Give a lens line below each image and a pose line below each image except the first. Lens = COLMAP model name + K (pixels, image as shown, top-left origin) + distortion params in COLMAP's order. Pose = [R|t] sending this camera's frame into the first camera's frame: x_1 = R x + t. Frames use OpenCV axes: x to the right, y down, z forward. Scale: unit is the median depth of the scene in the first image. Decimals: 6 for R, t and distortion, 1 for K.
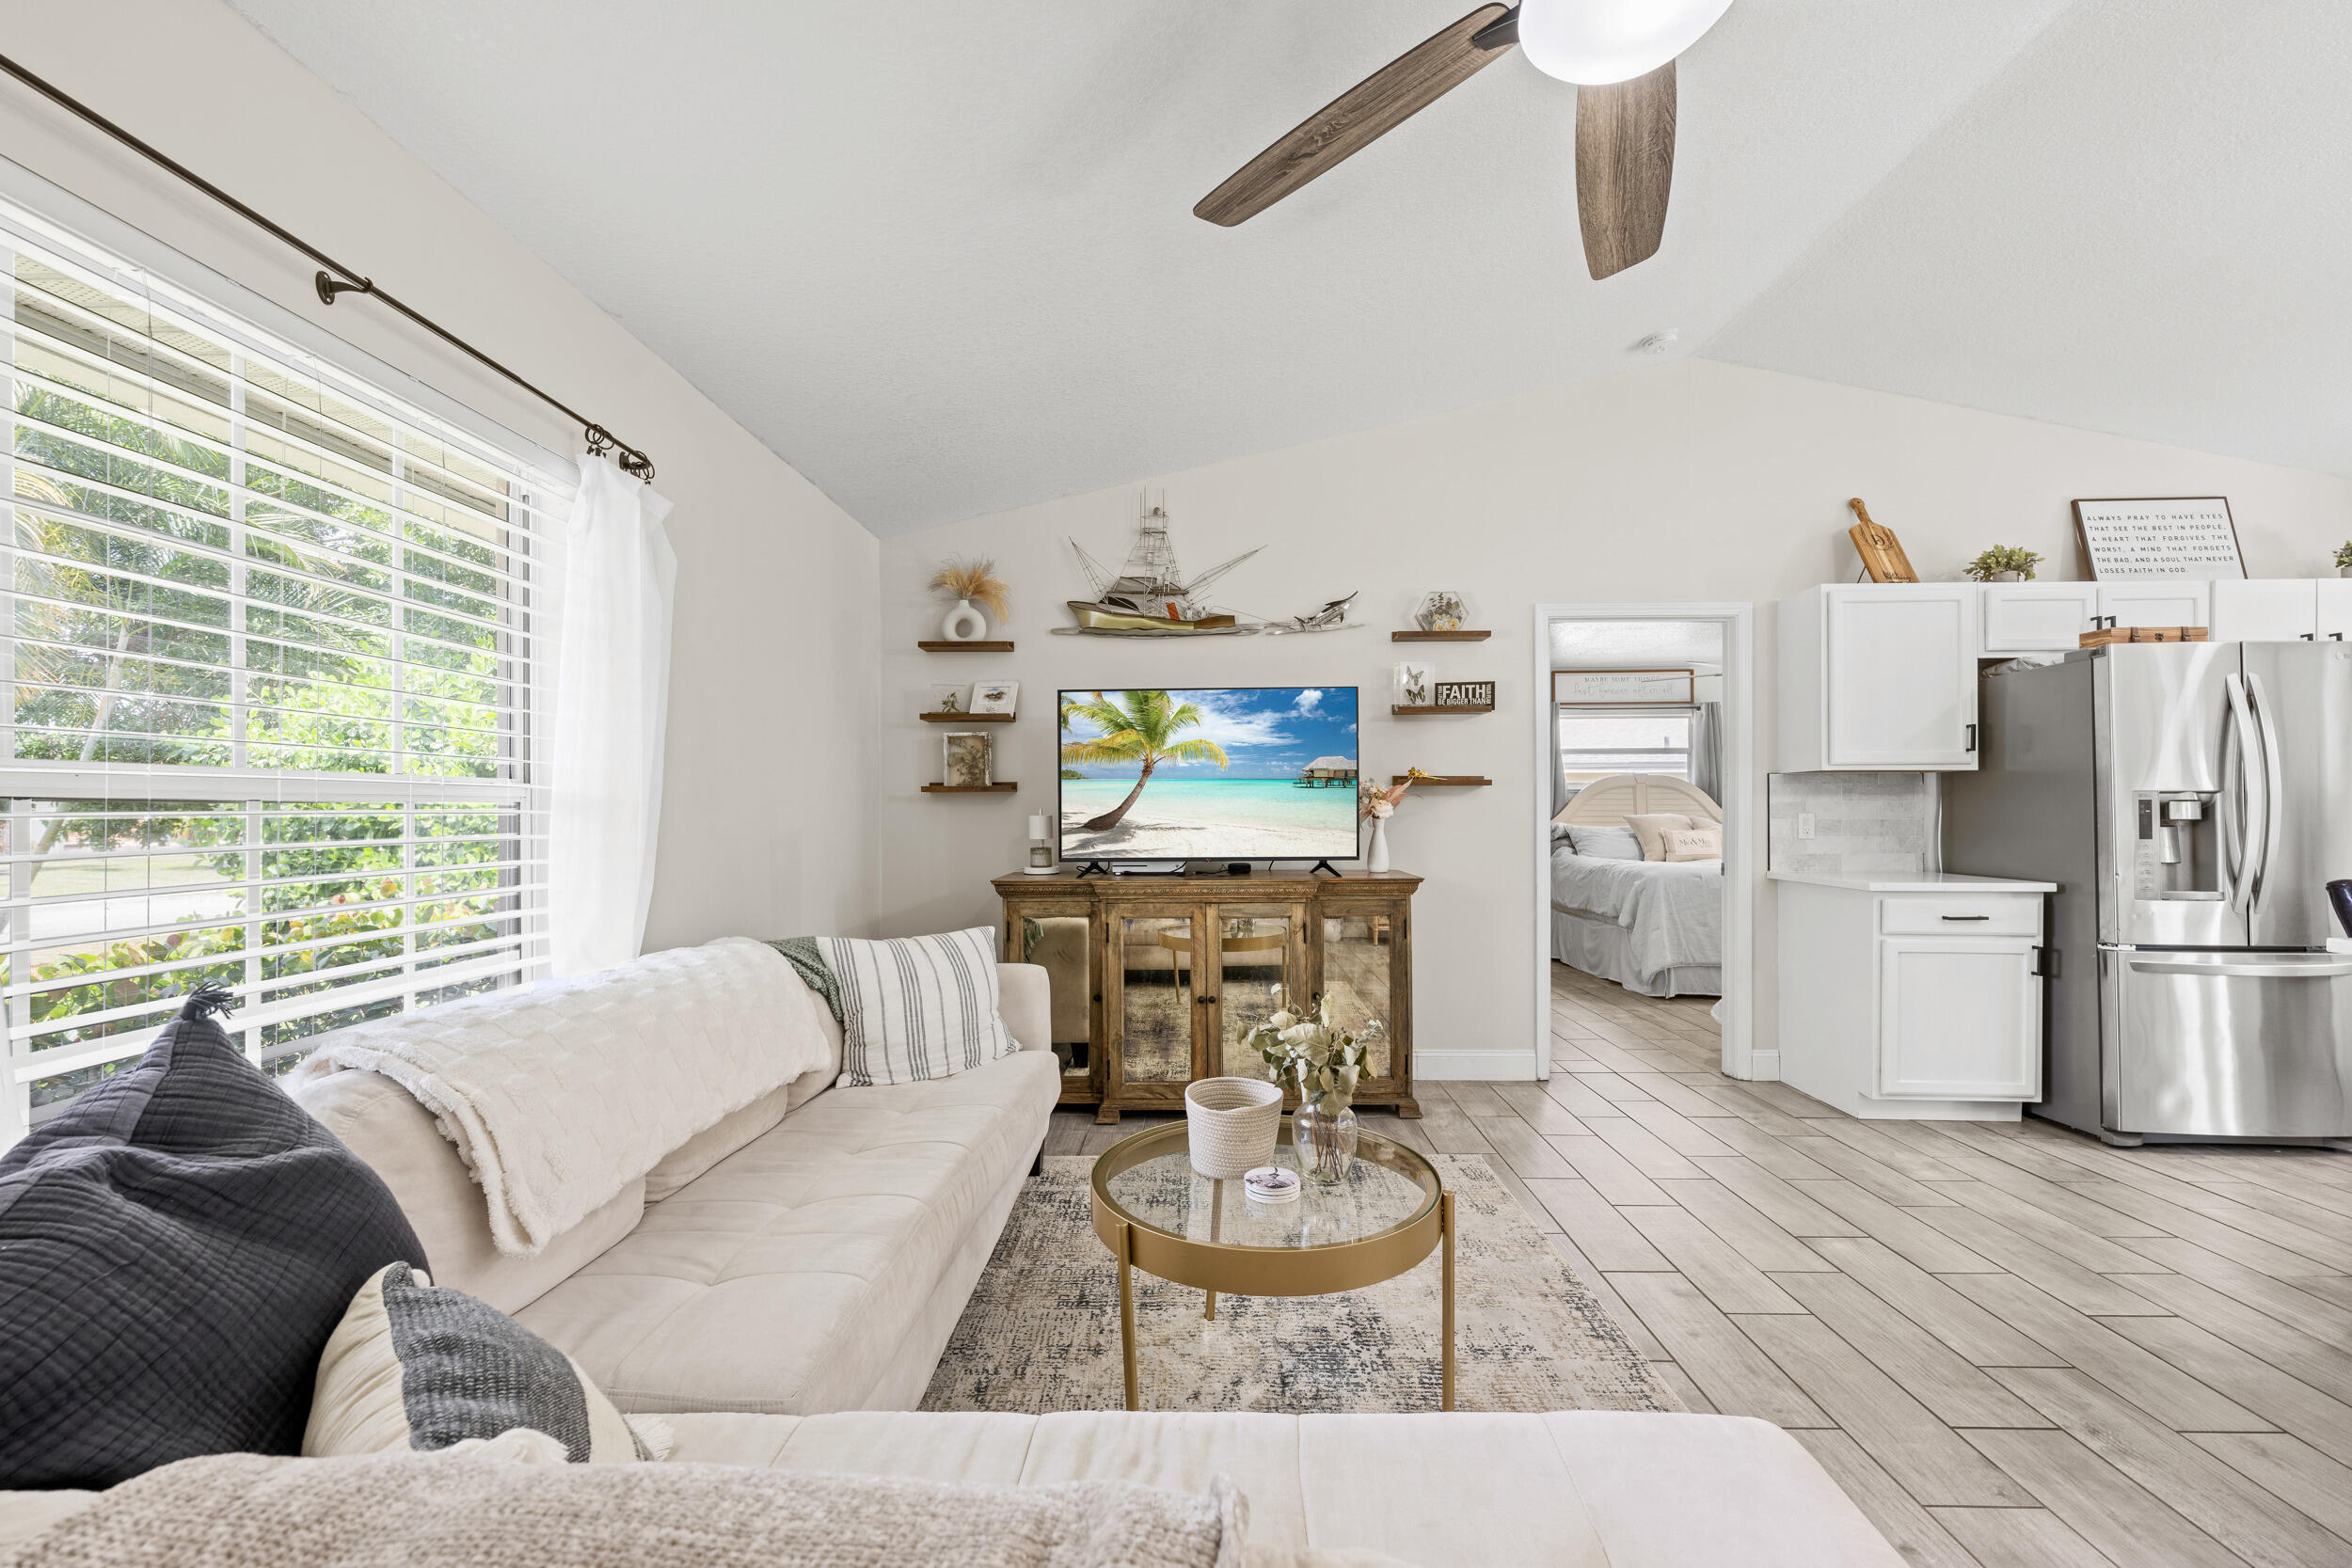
lens RADIAL K [[954.3, 0, 1144.6], [0, 954.3, 811.3], [0, 0, 1]] dist [0.005729, -0.000343]
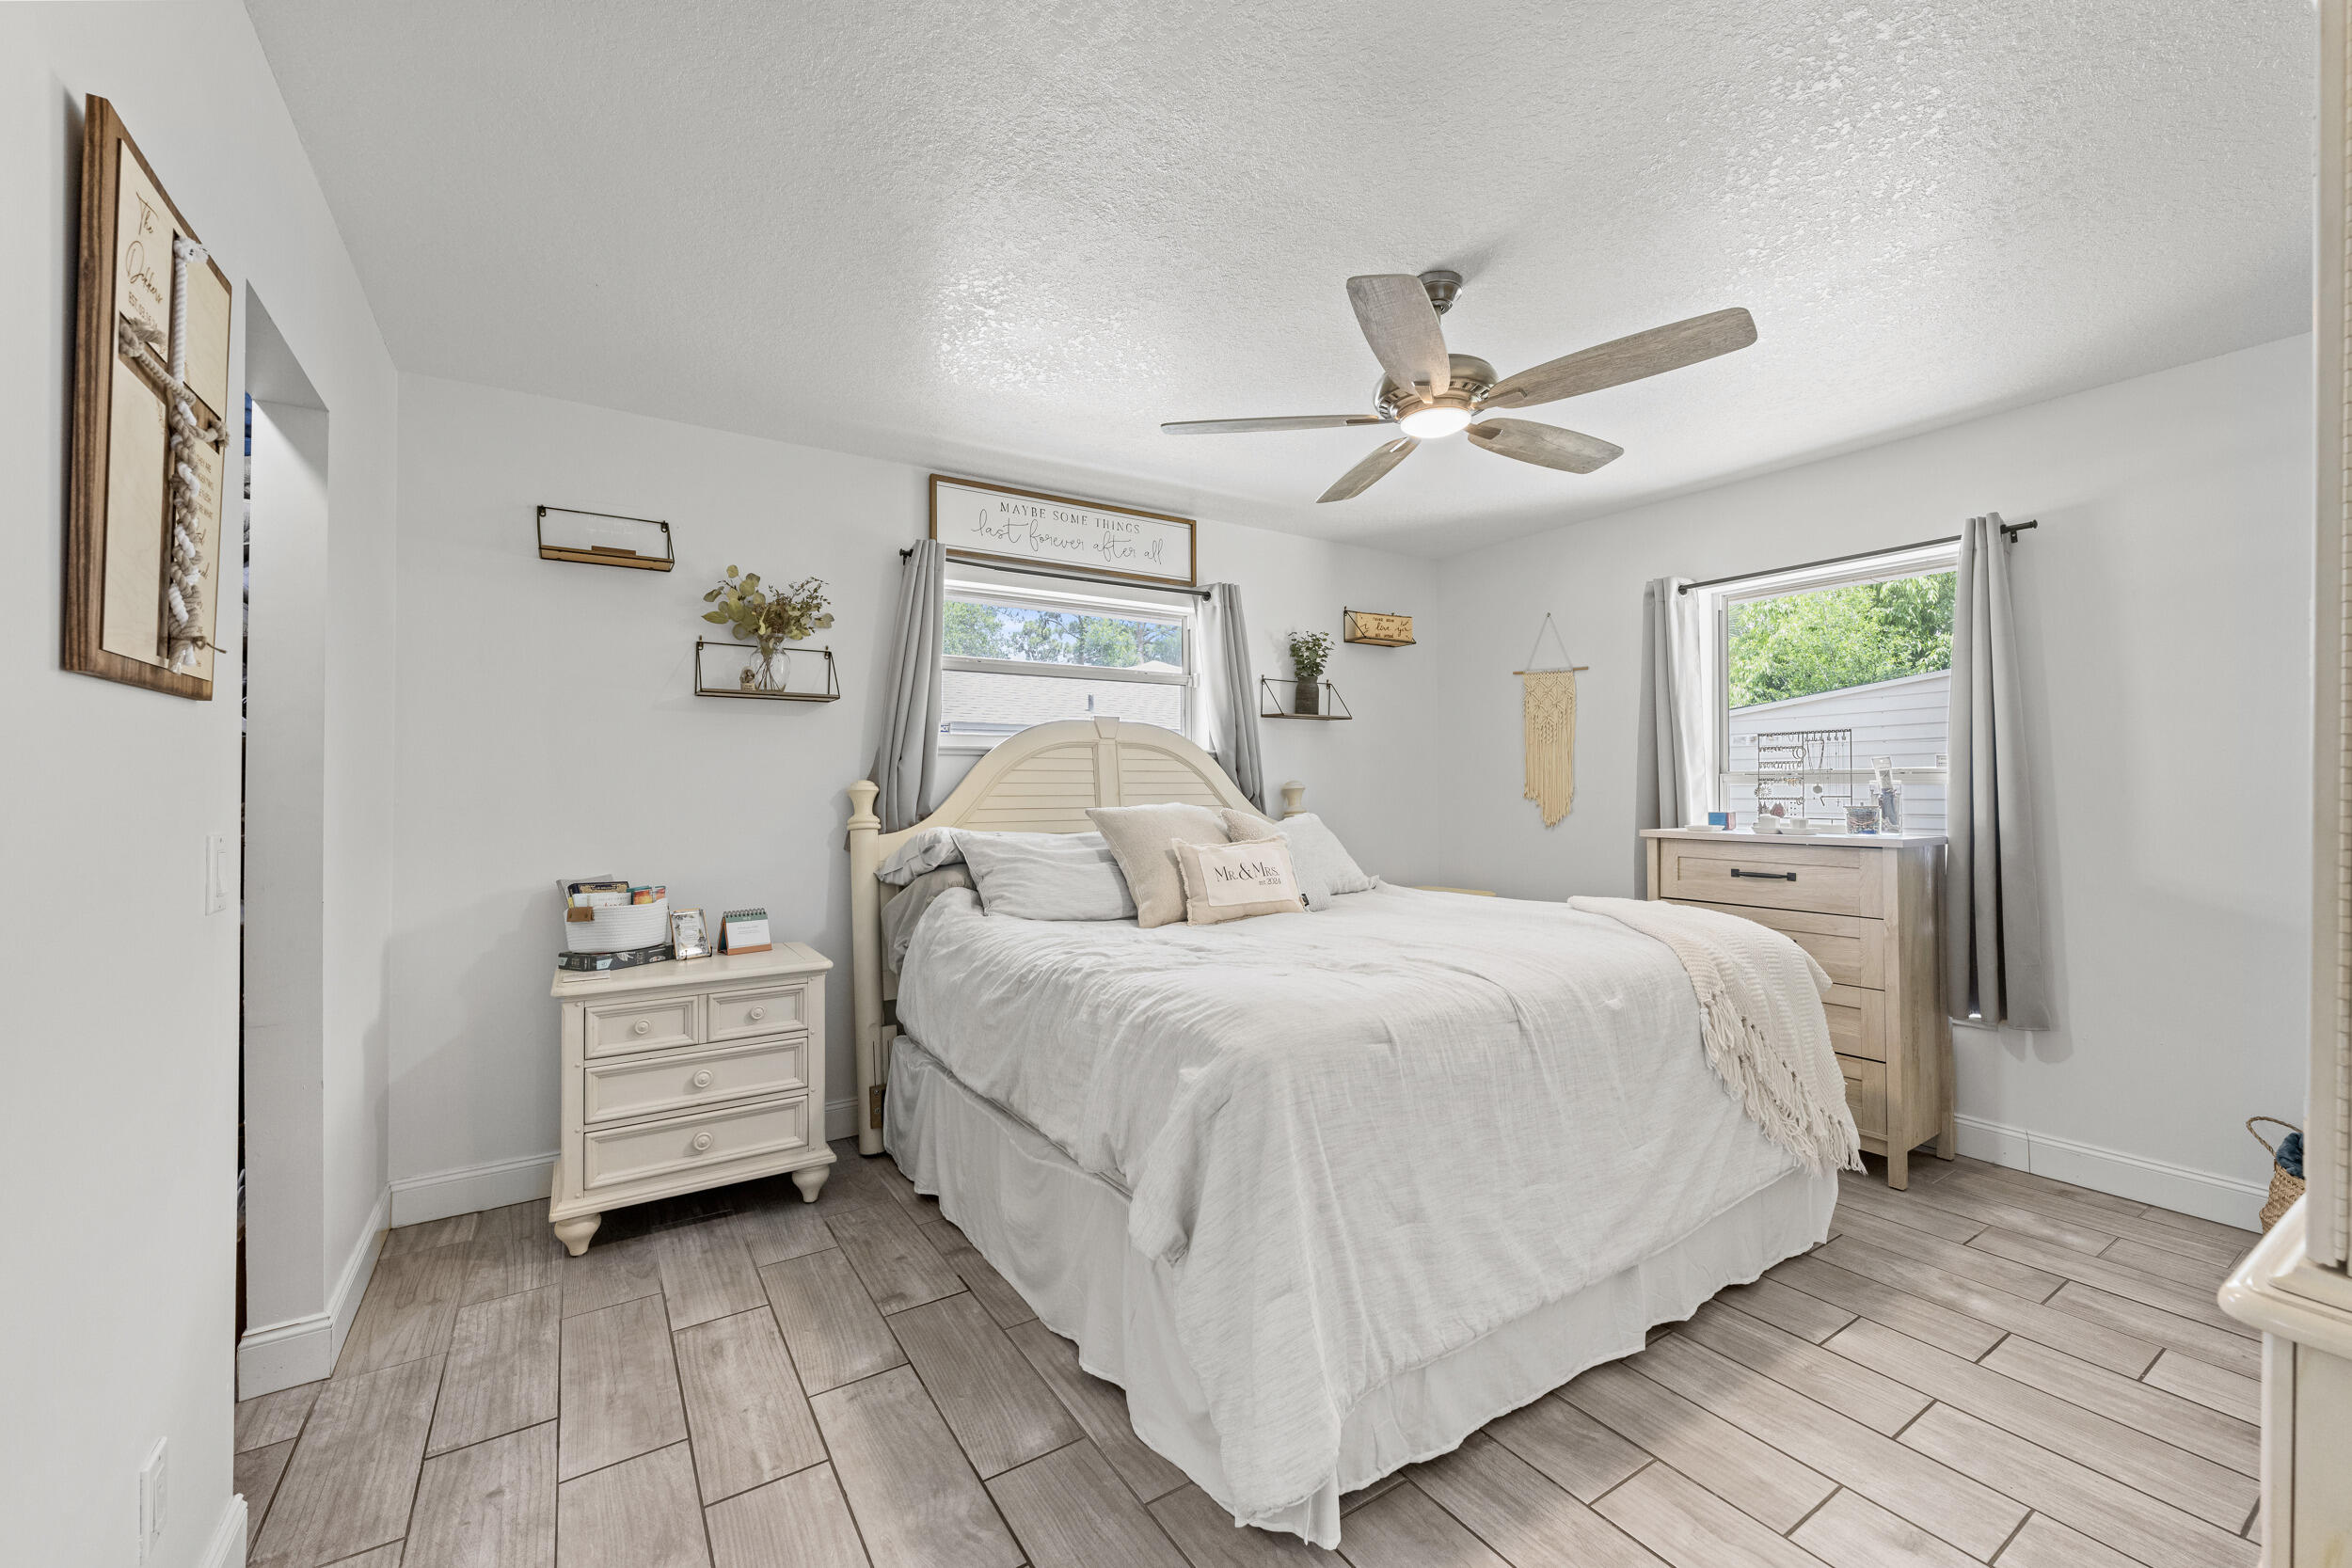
lens RADIAL K [[954.3, 0, 1177.1], [0, 954.3, 776.4], [0, 0, 1]] dist [0.005729, -0.000343]
pose [[0.811836, 0.011045, 0.583781, 0.541045], [0.000062, 0.999819, -0.019003, -0.003373], [-0.583886, 0.015464, 0.811689, 1.193170]]
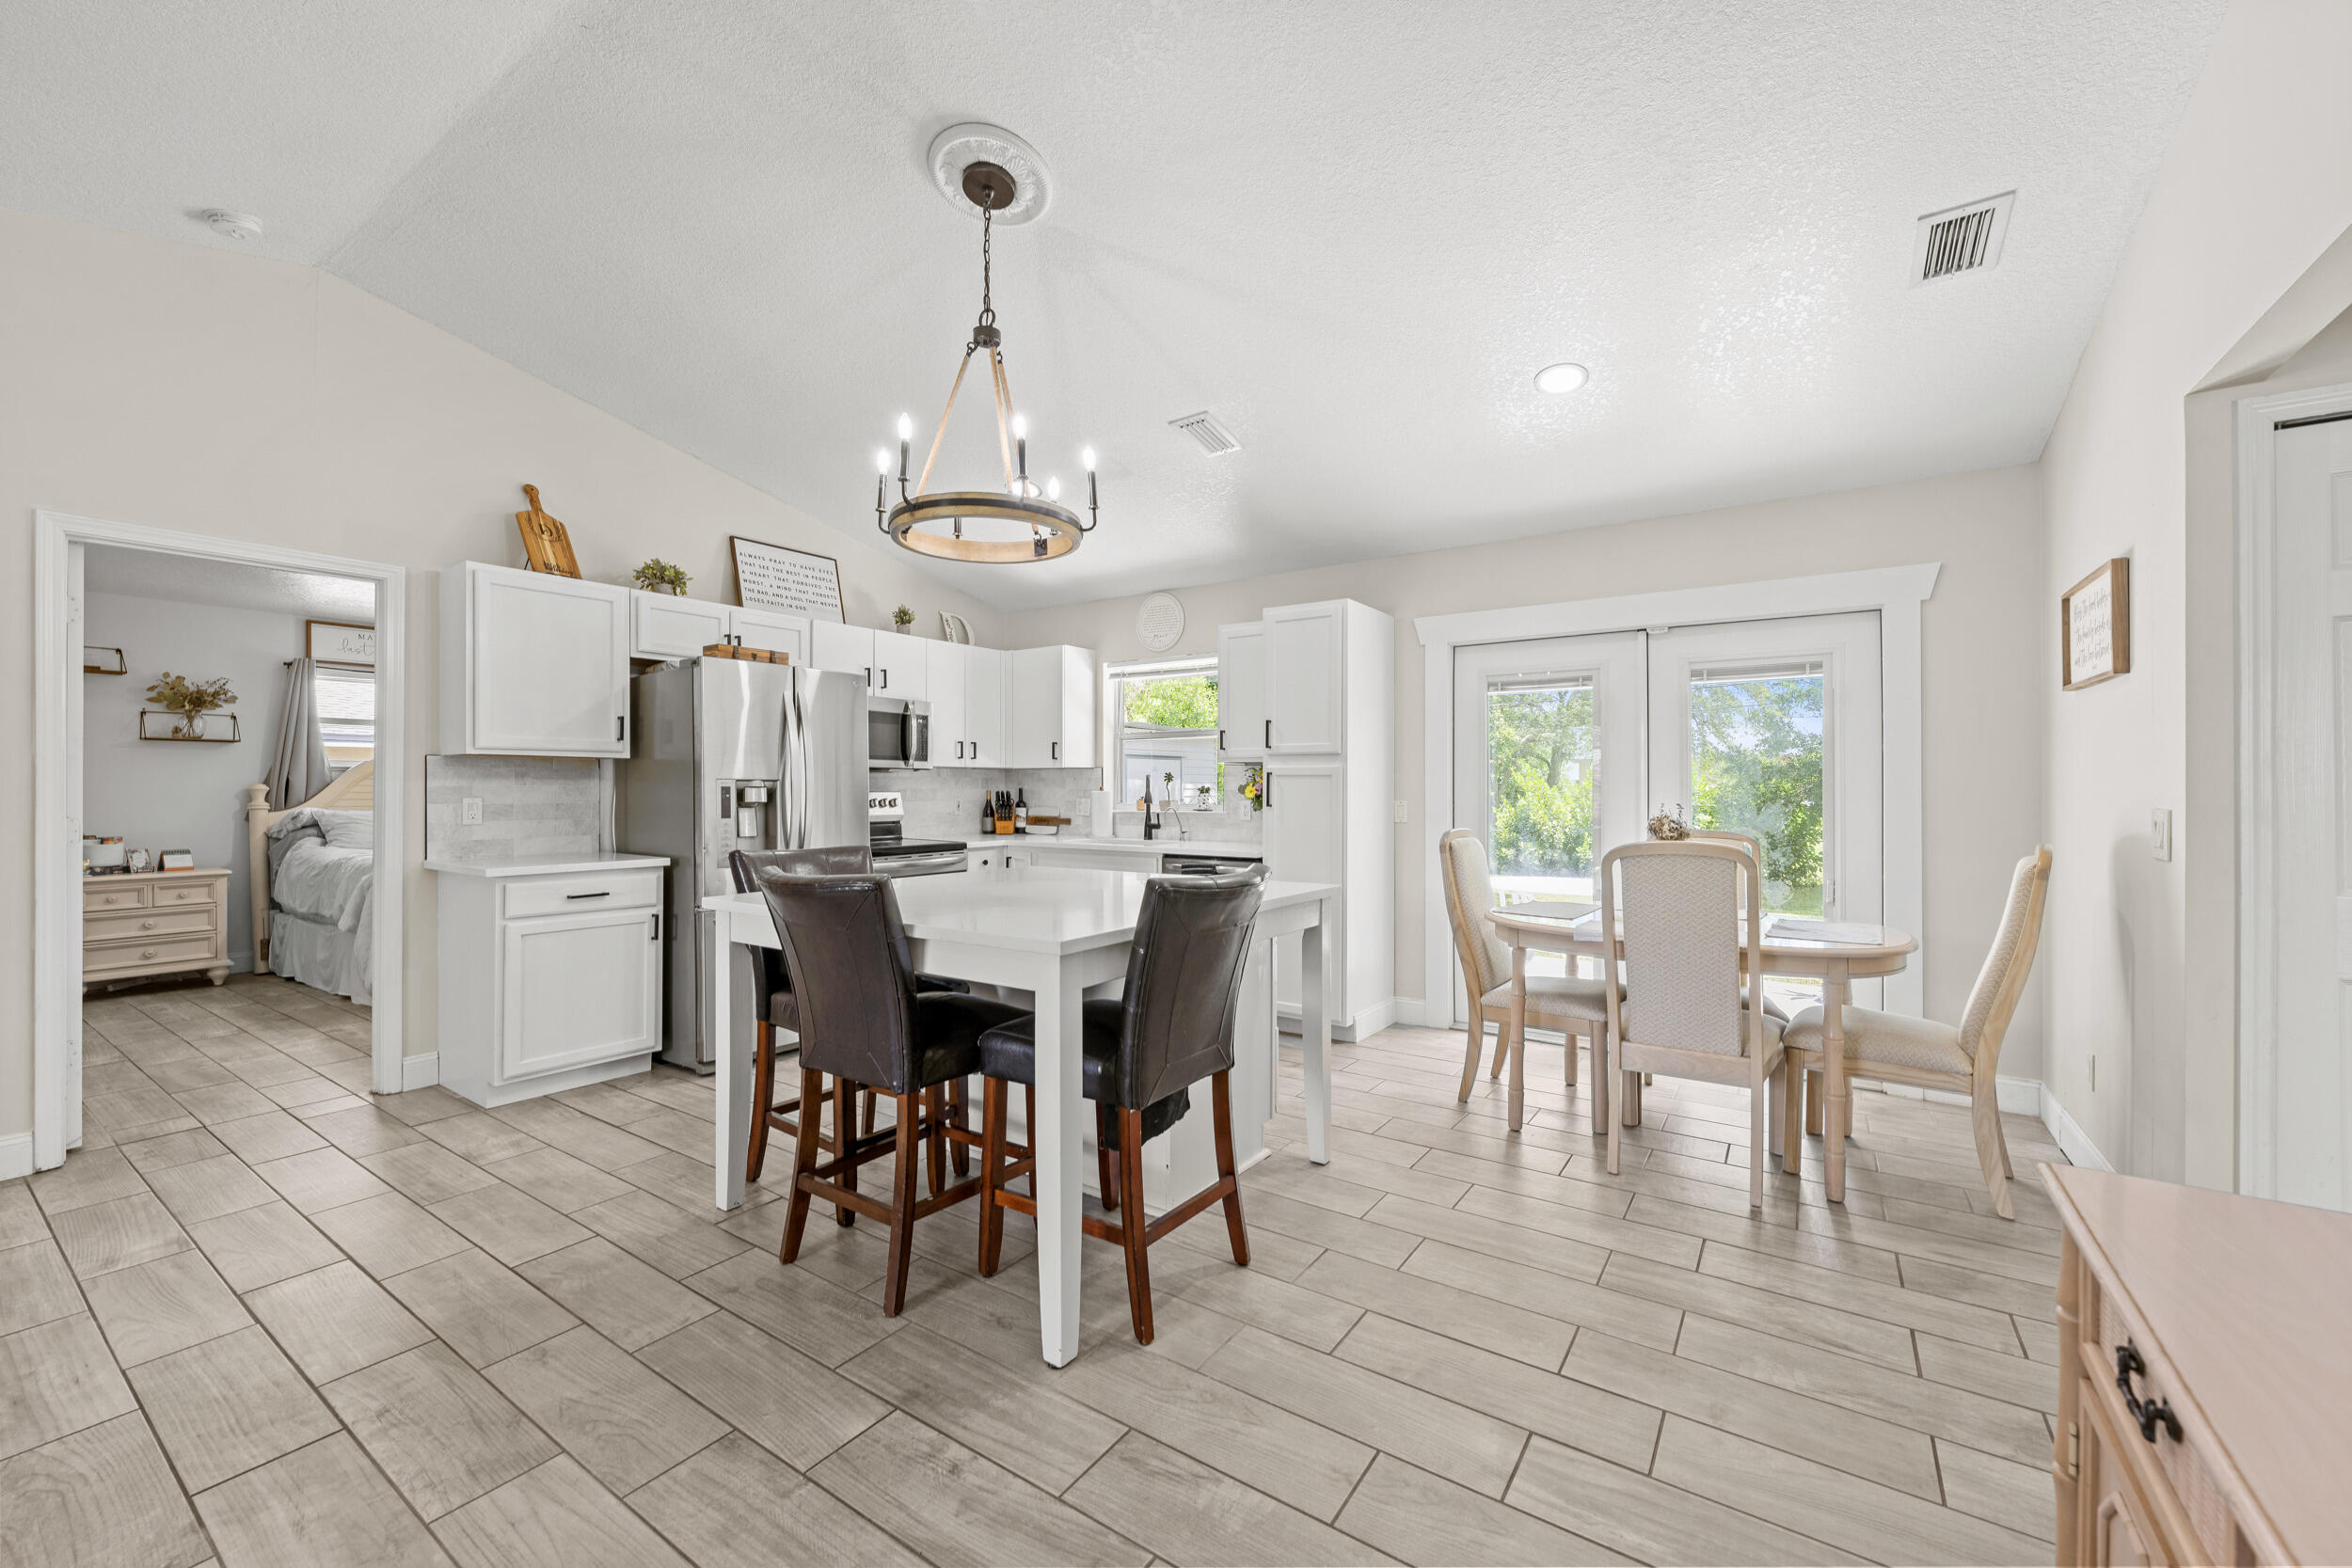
lens RADIAL K [[954.3, 0, 1185.1], [0, 954.3, 783.2], [0, 0, 1]] dist [0.005729, -0.000343]
pose [[0.524333, 0.006383, 0.851490, 0.256290], [-0.000513, 0.999974, -0.007180, -0.006399], [-0.851513, 0.003328, 0.524322, -0.116796]]
